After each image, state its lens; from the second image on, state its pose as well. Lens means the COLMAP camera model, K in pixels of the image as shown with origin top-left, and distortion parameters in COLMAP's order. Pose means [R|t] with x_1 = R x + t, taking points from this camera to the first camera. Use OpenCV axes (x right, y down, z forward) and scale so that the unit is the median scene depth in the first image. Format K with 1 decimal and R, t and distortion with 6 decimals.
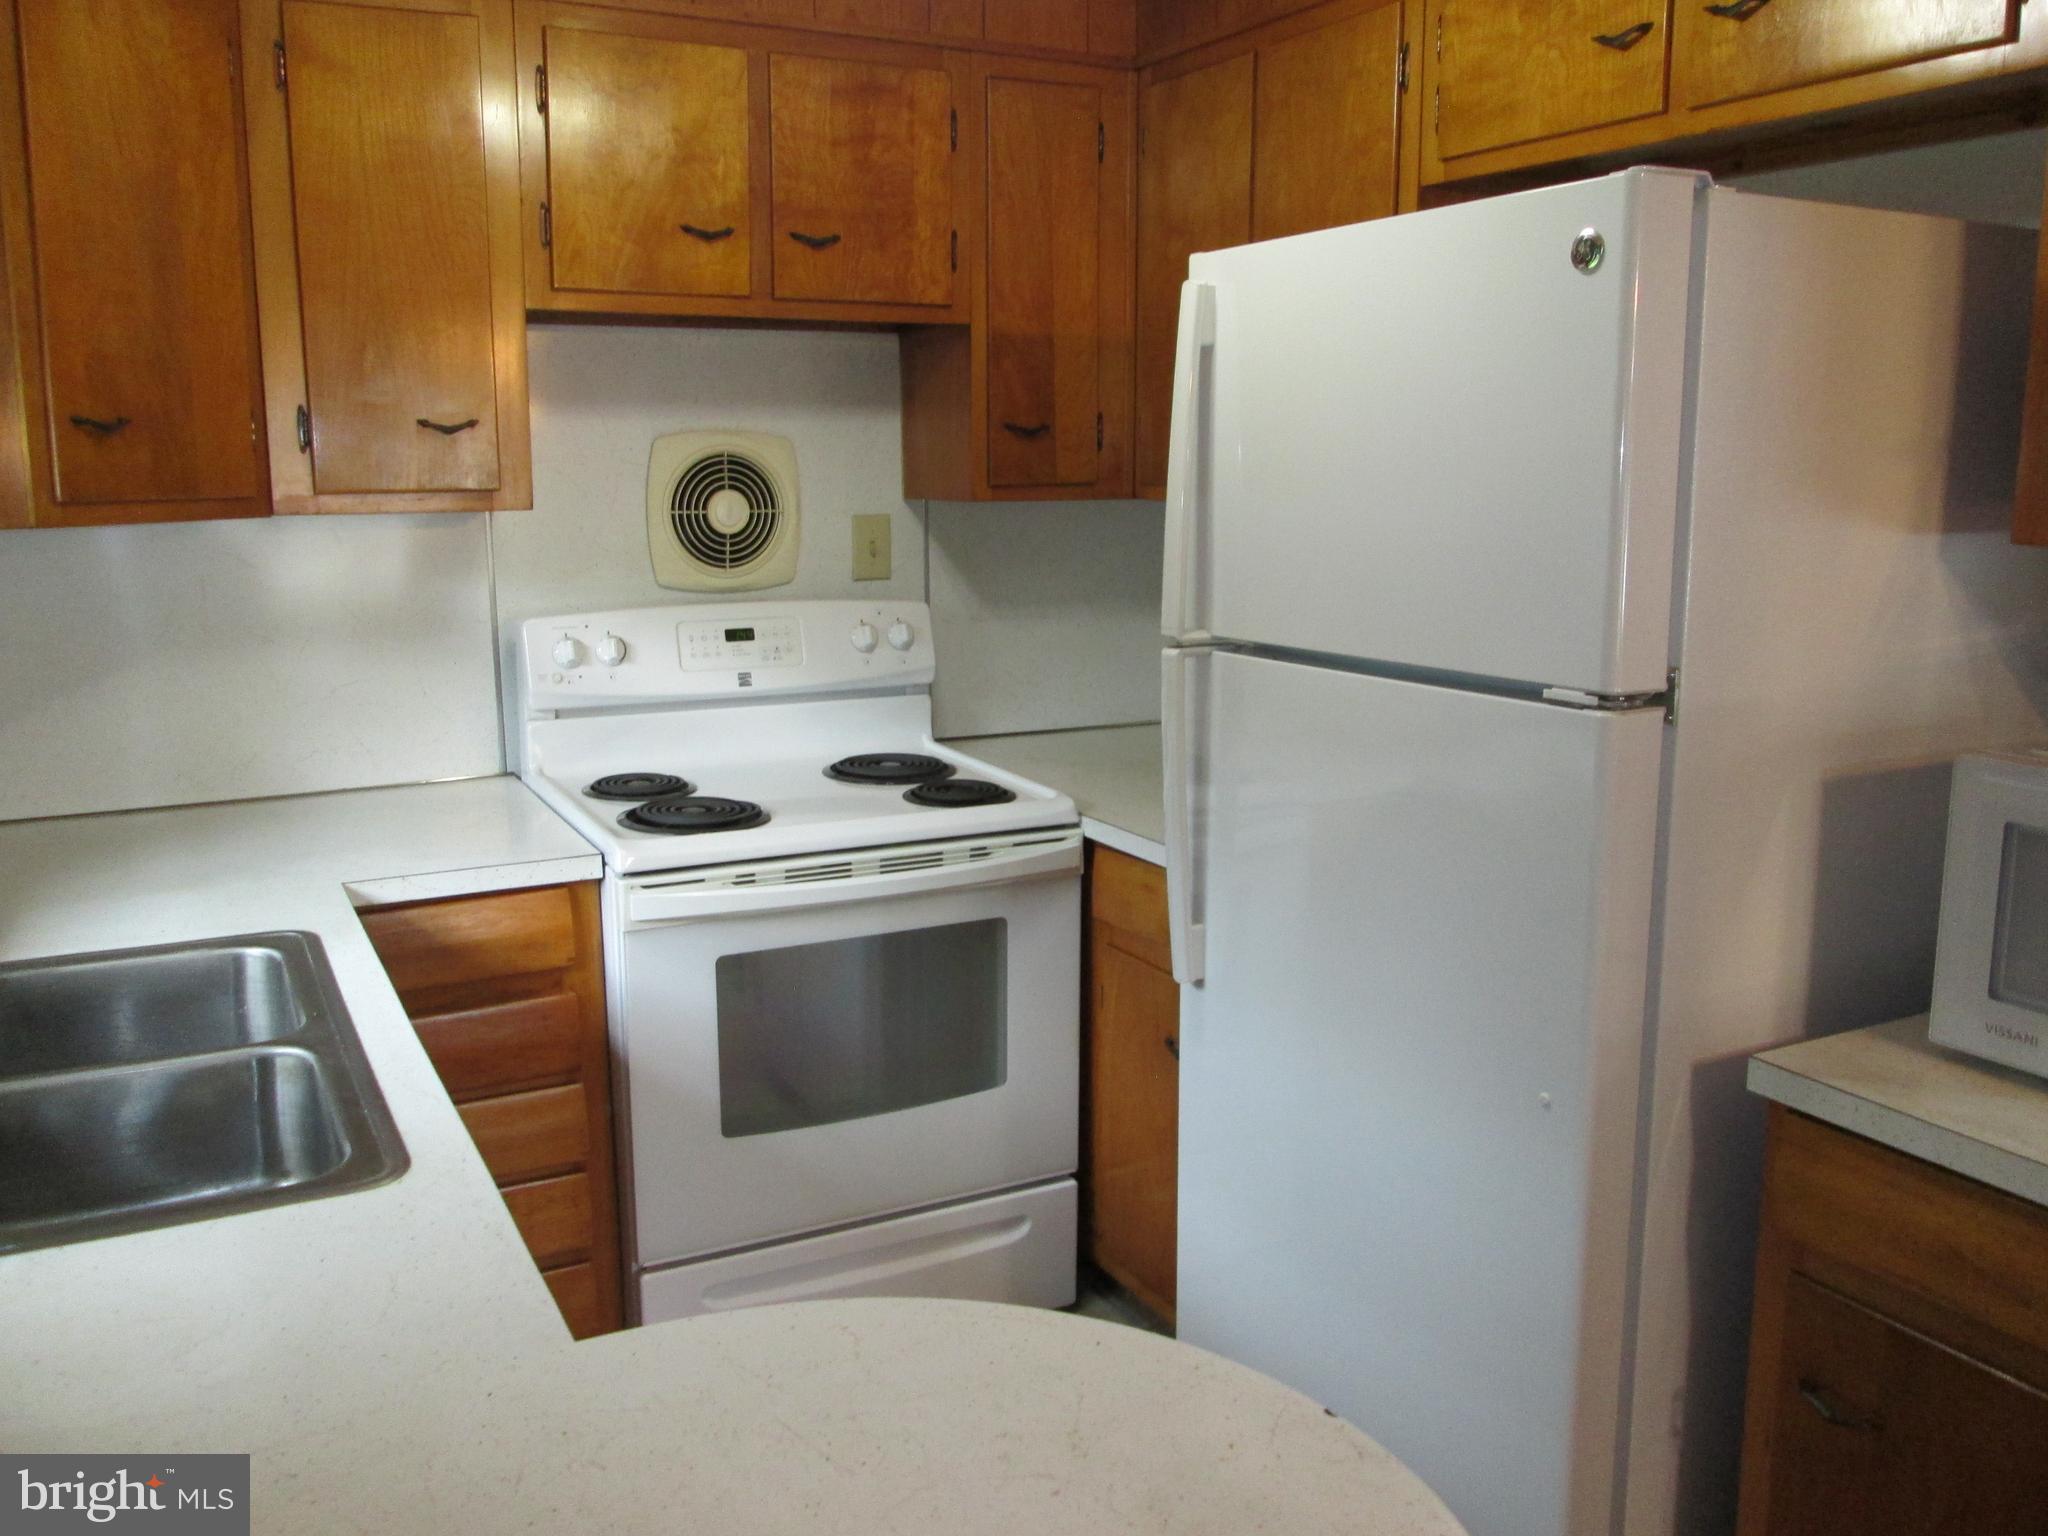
lens RADIAL K [[1685.9, 0, 1029.9], [0, 1685.9, 777.7], [0, 0, 1]] dist [-0.065985, 0.036518]
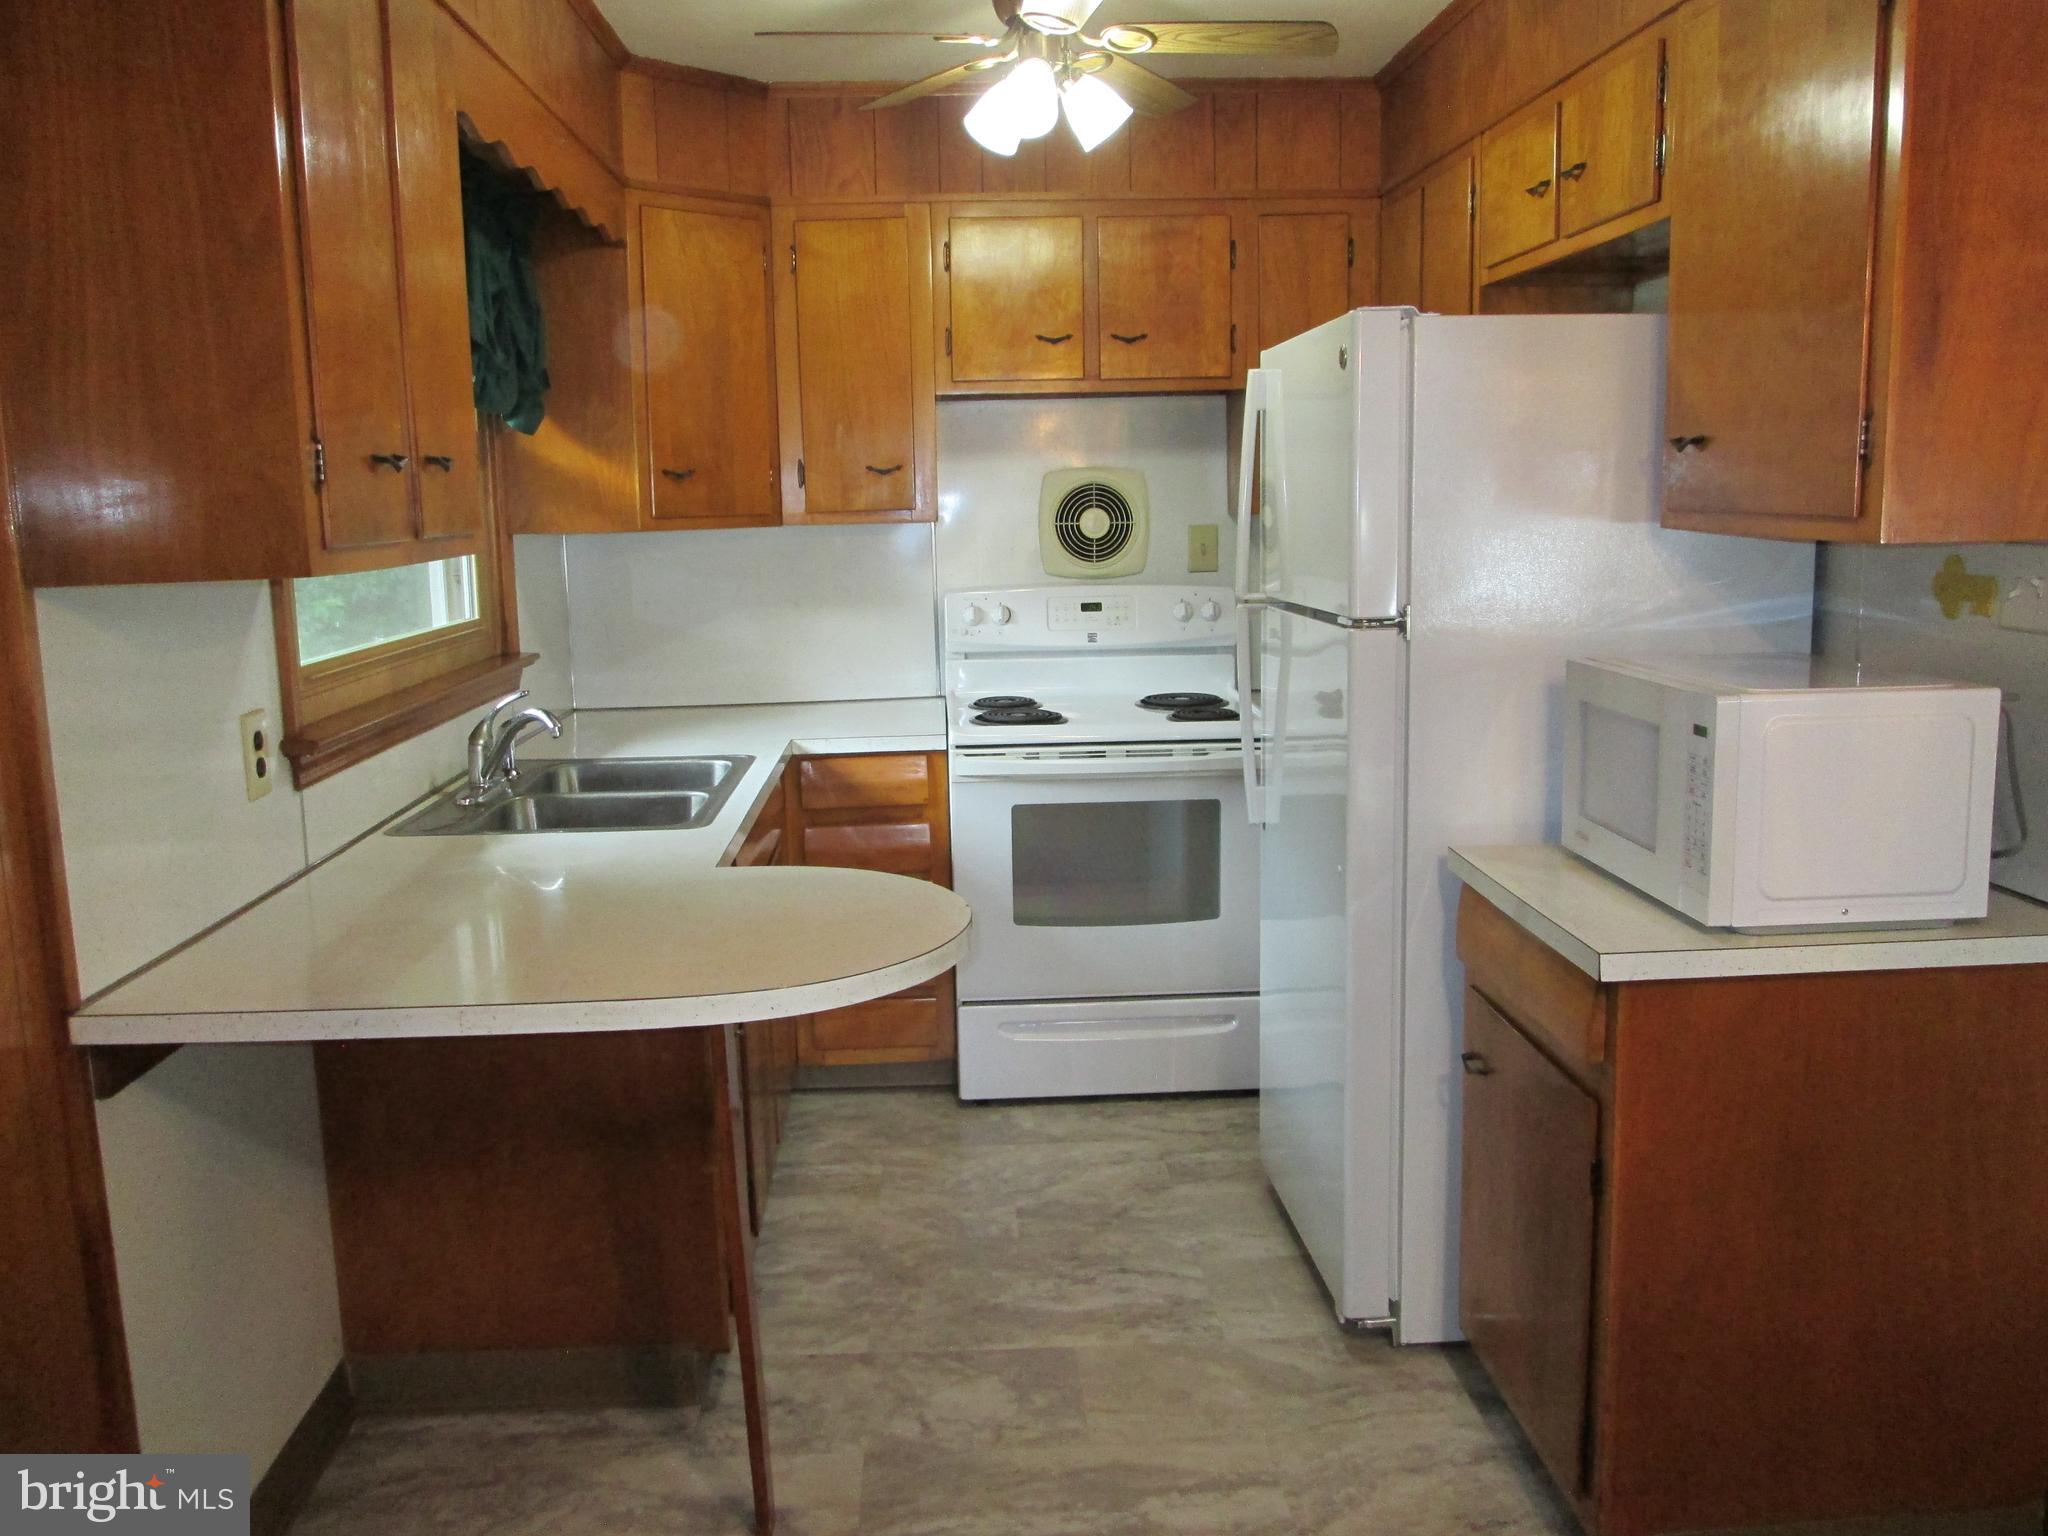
lens RADIAL K [[1685.9, 0, 1038.3], [0, 1685.9, 769.7], [0, 0, 1]] dist [-0.065985, 0.036518]
pose [[0.908502, 0.049407, -0.414950, 0.444878], [-0.057313, 0.998334, -0.006614, 0.076237], [0.413932, 0.029791, 0.909820, -0.383413]]
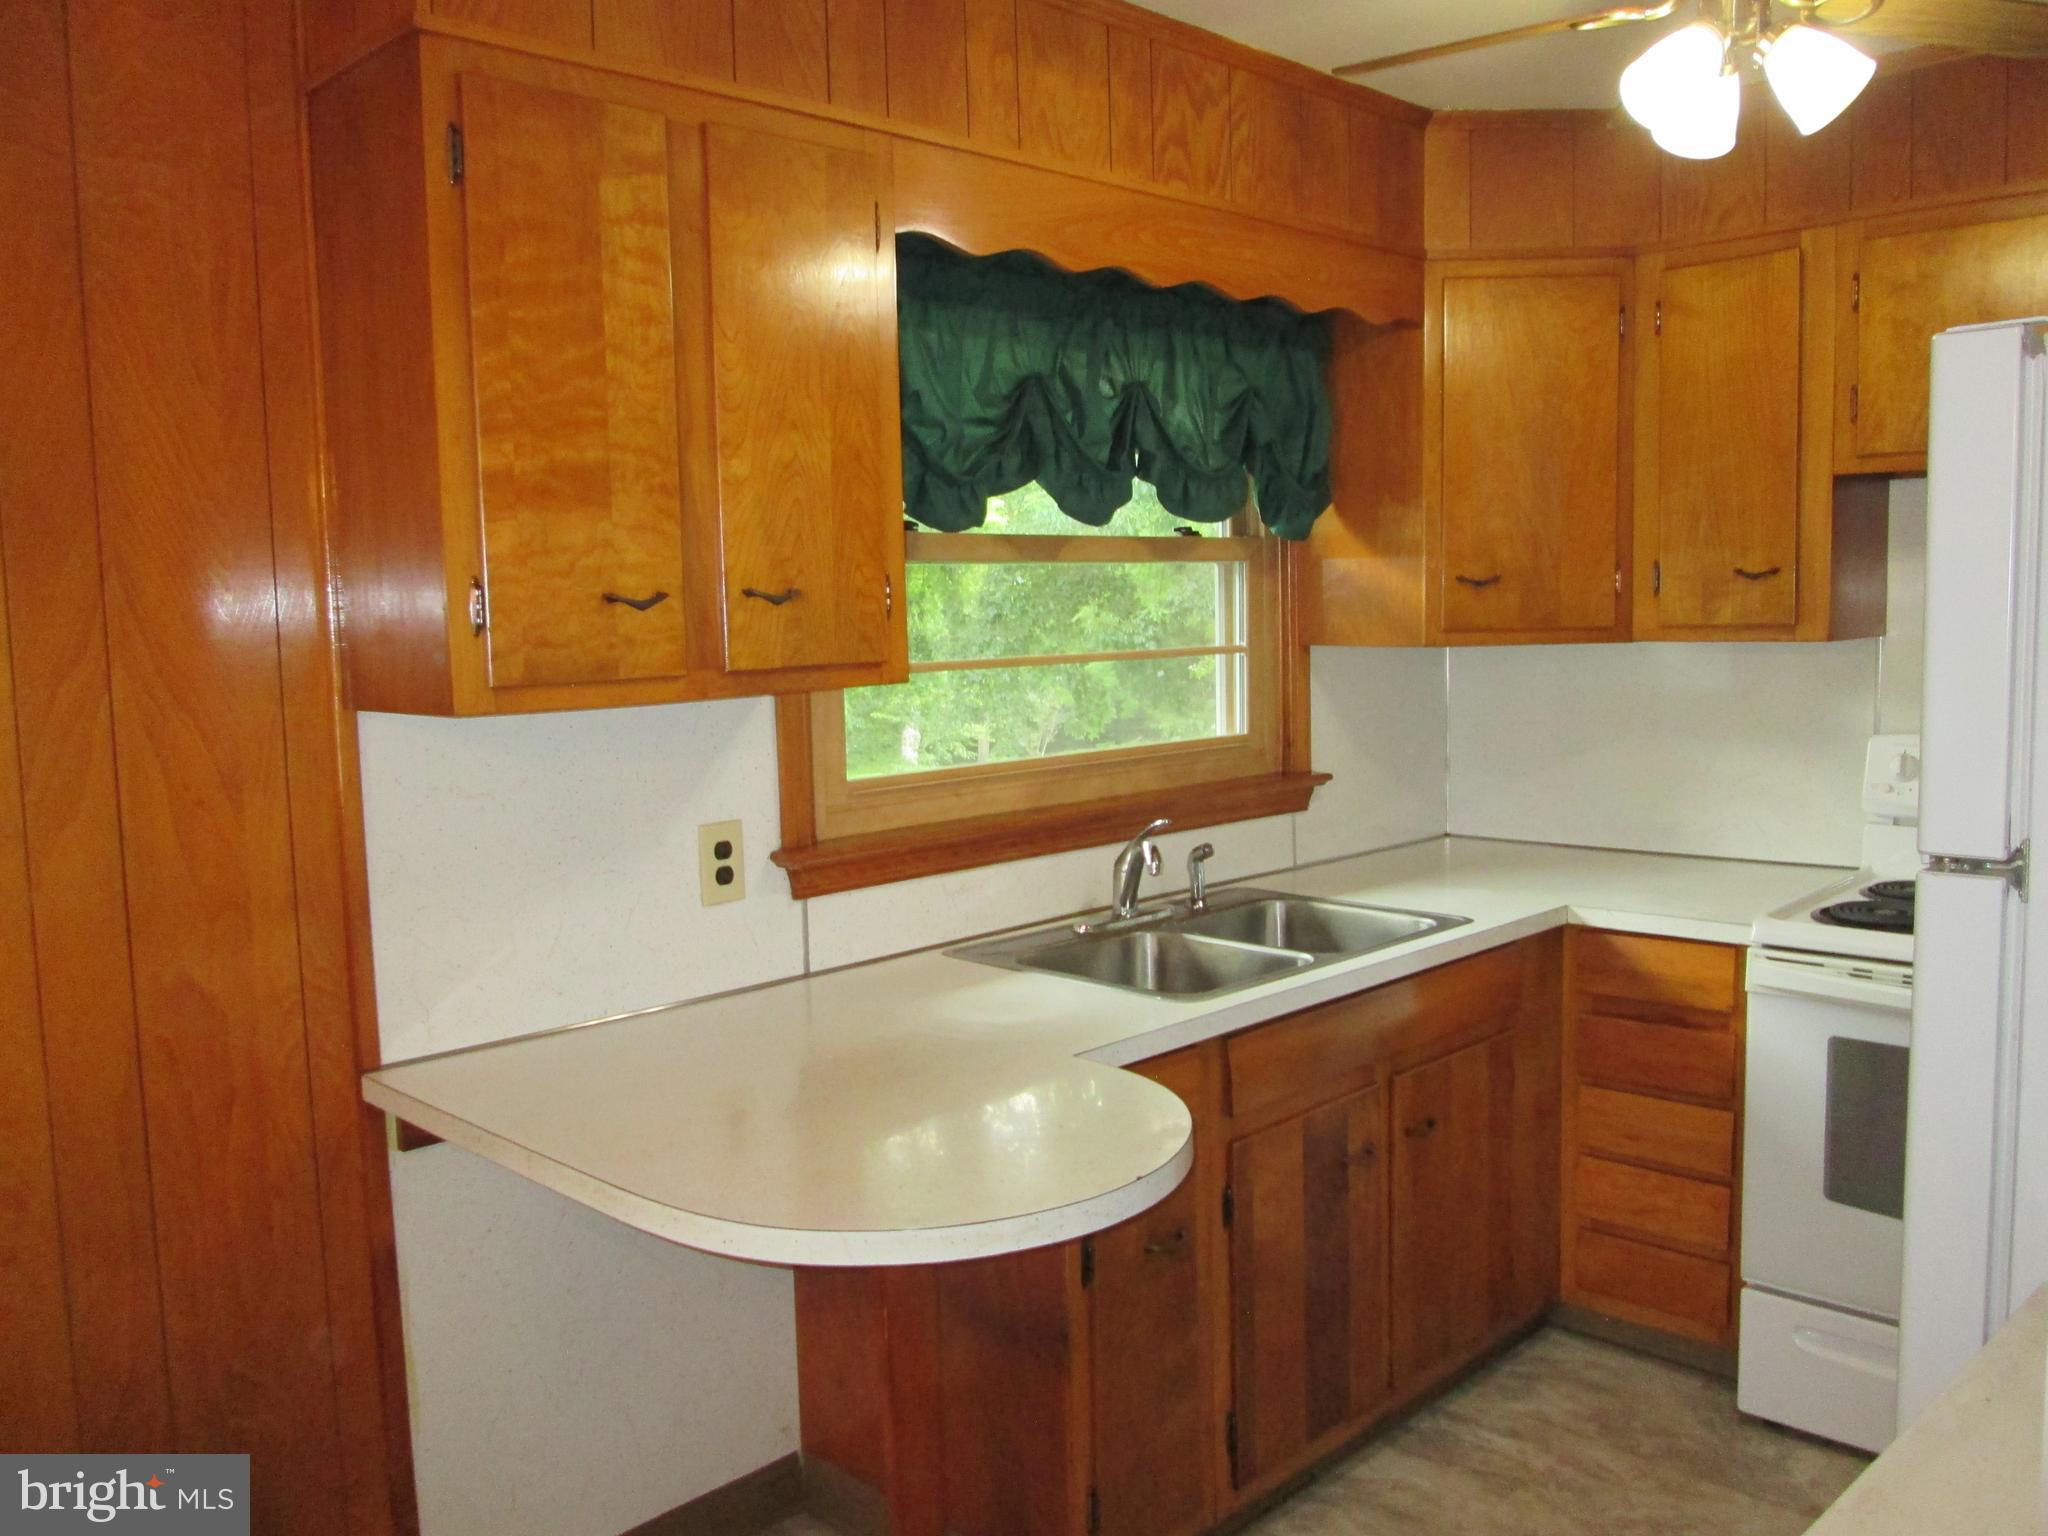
lens RADIAL K [[1685.9, 0, 1033.5], [0, 1685.9, 766.3], [0, 0, 1]] dist [-0.065985, 0.036518]
pose [[0.298062, 0.088456, -0.950439, 0.647594], [-0.154431, 0.987048, 0.043433, -0.035474], [0.941971, 0.133832, 0.307862, 0.112145]]
